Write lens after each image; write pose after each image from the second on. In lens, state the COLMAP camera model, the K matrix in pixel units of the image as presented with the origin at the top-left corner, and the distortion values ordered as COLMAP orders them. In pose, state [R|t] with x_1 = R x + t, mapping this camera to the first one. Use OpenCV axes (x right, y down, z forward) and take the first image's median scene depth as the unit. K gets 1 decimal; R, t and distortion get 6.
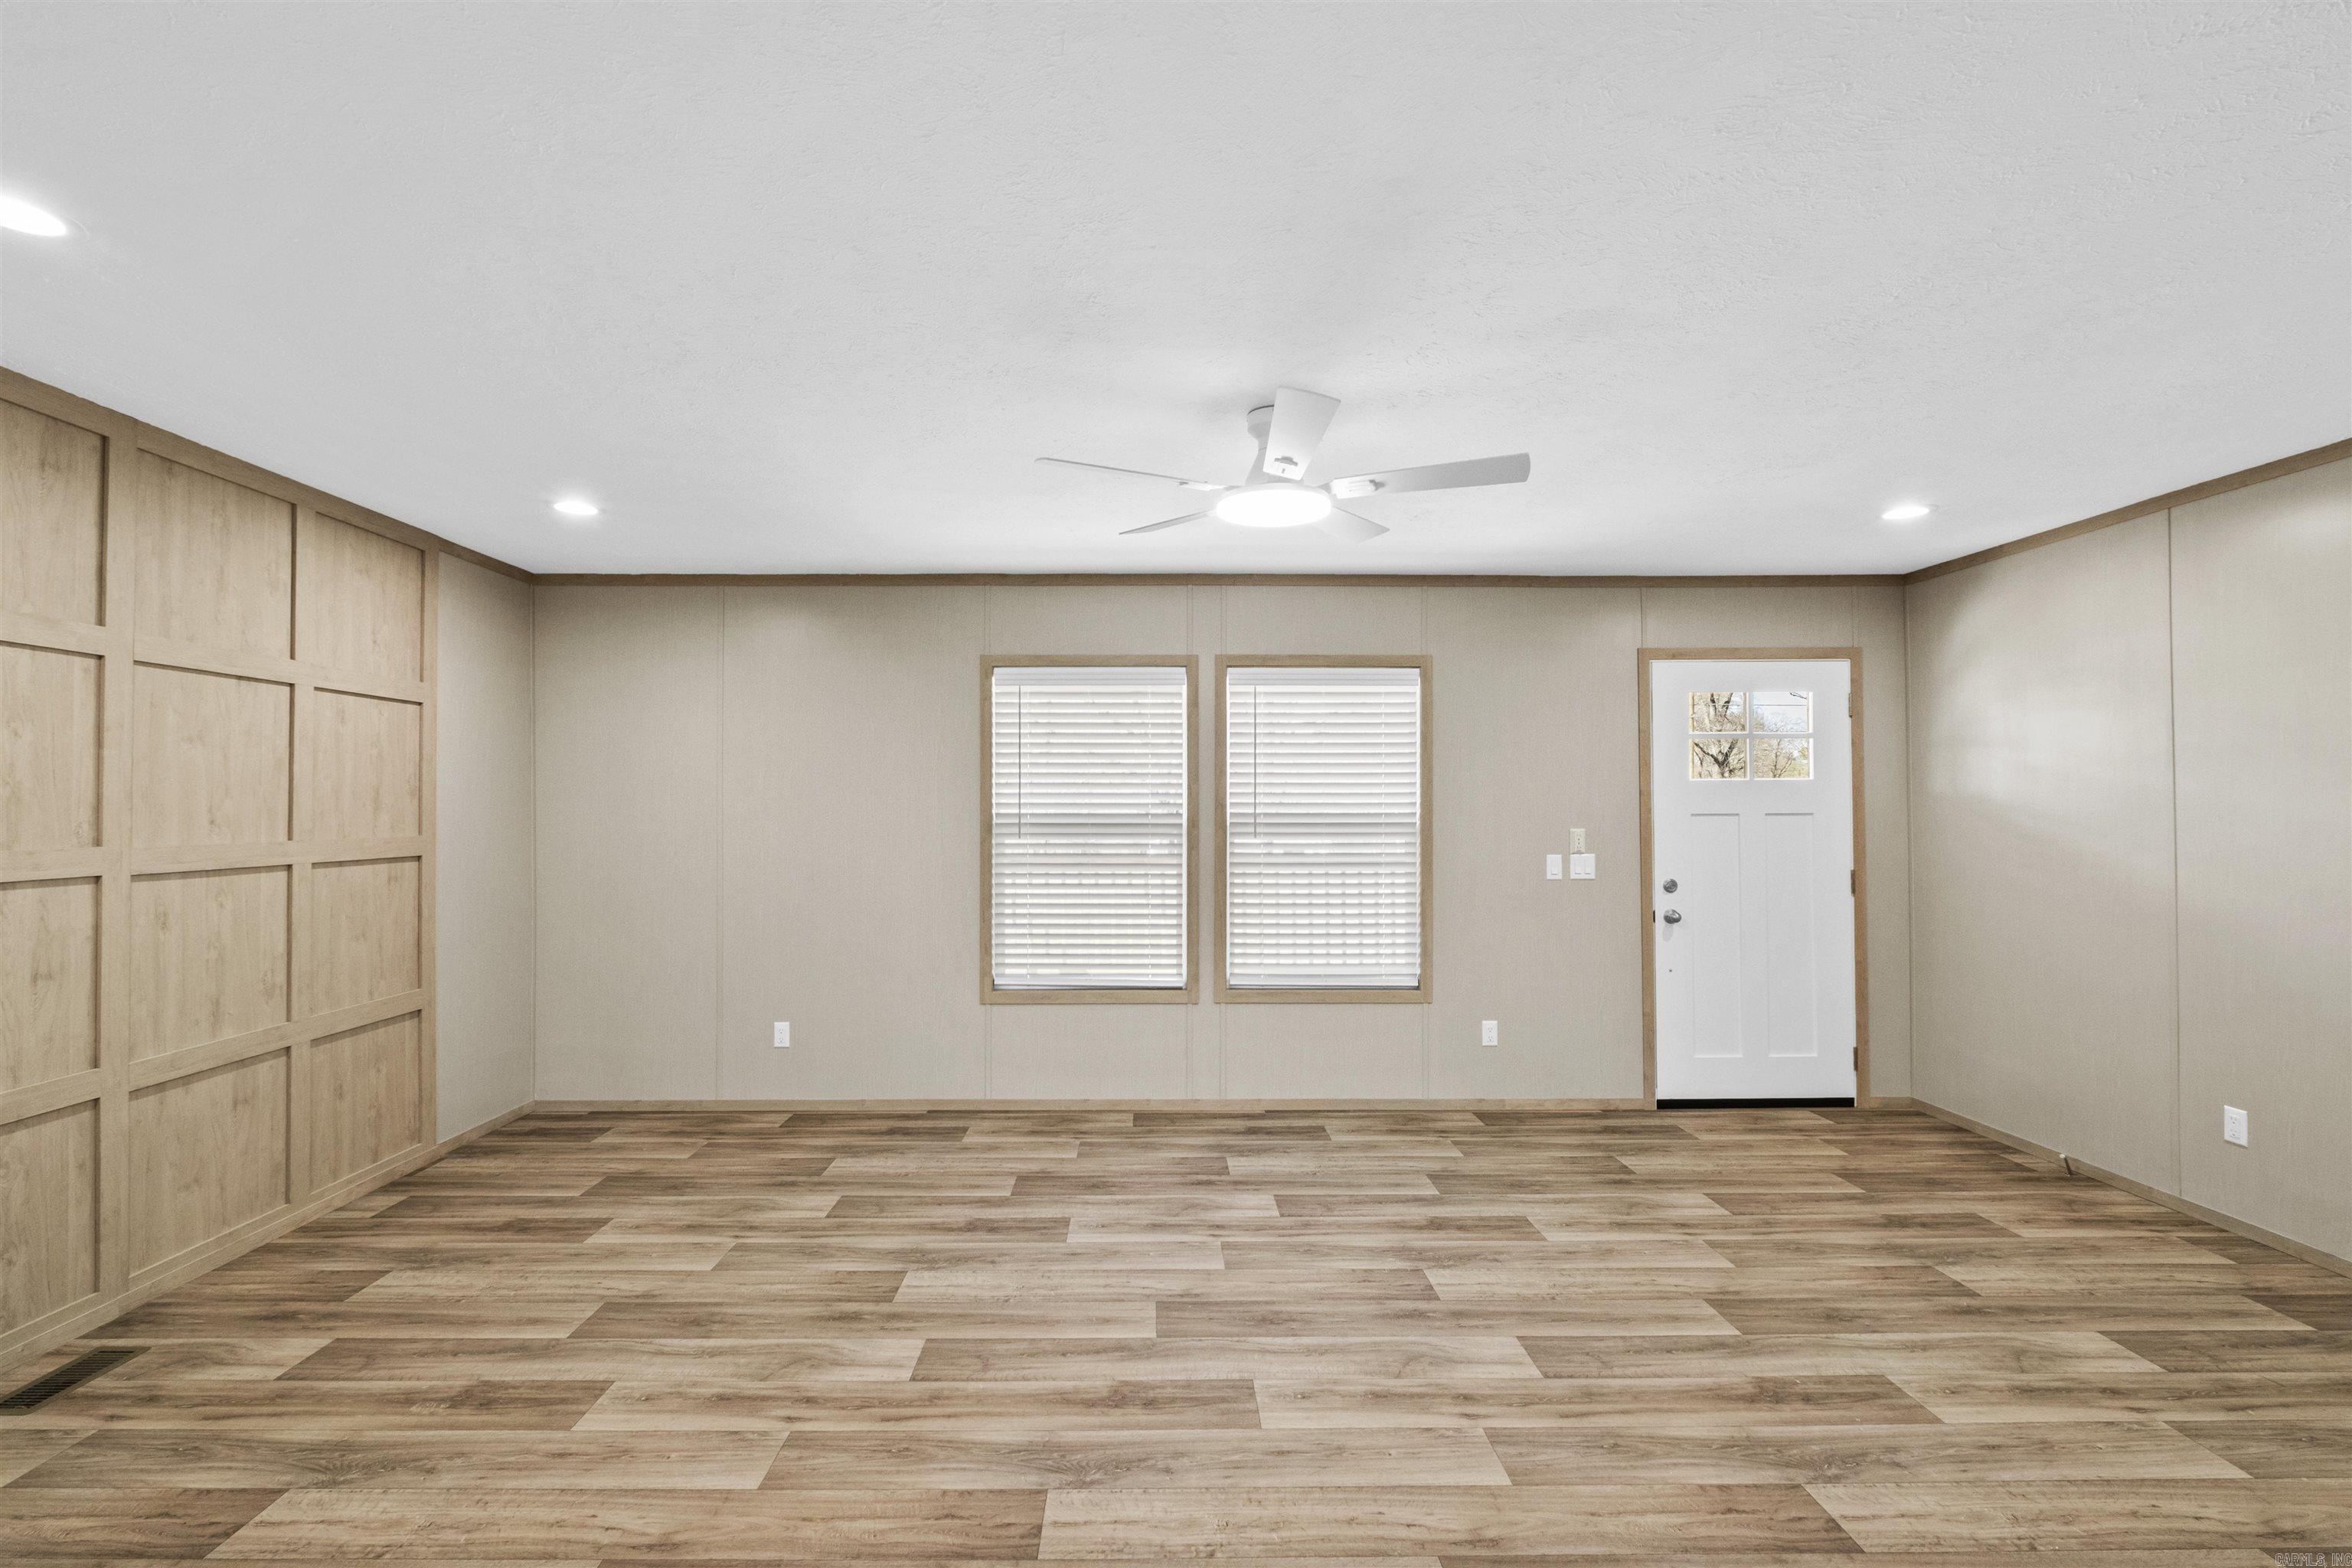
lens RADIAL K [[1025.7, 0, 1162.5], [0, 1025.7, 777.3], [0, 0, 1]] dist [-0.000864, -0.000333]
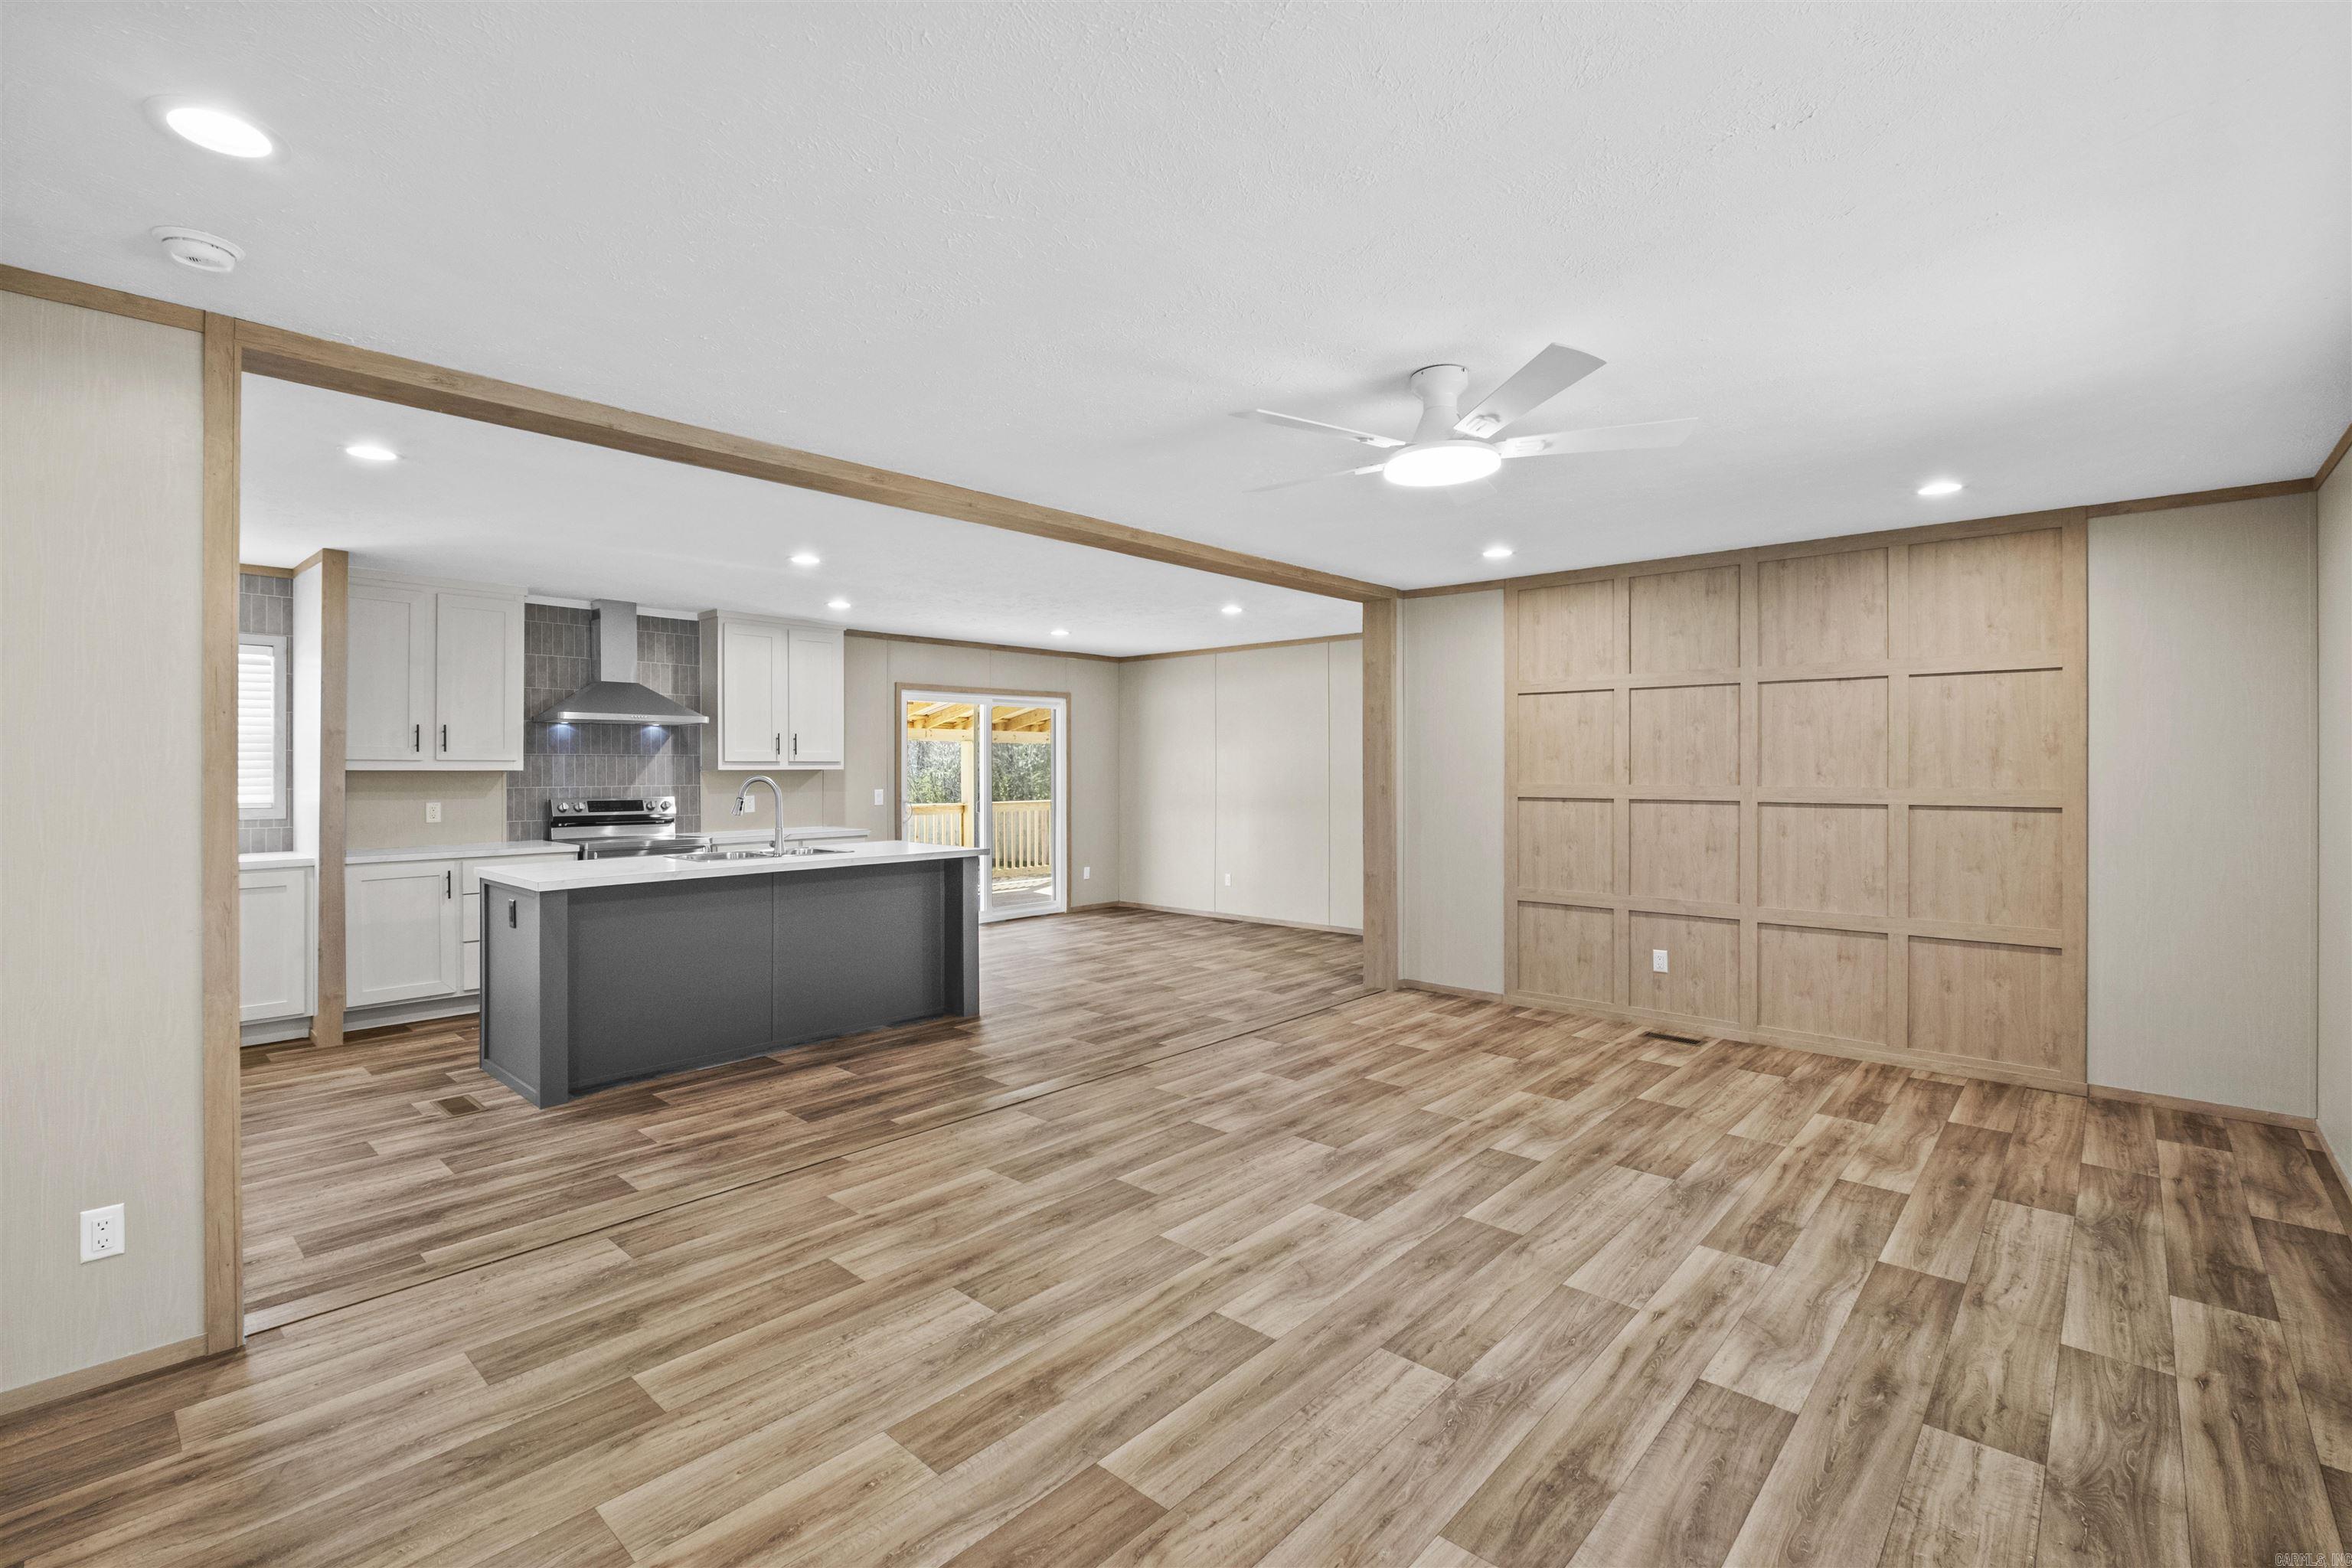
lens RADIAL K [[1025.7, 0, 1162.5], [0, 1025.7, 777.3], [0, 0, 1]] dist [-0.000864, -0.000333]
pose [[-0.684533, 0.008699, -0.728930, 1.151448], [0.023403, 0.999676, -0.010047, 0.051184], [0.728606, -0.023937, -0.684515, 1.671138]]
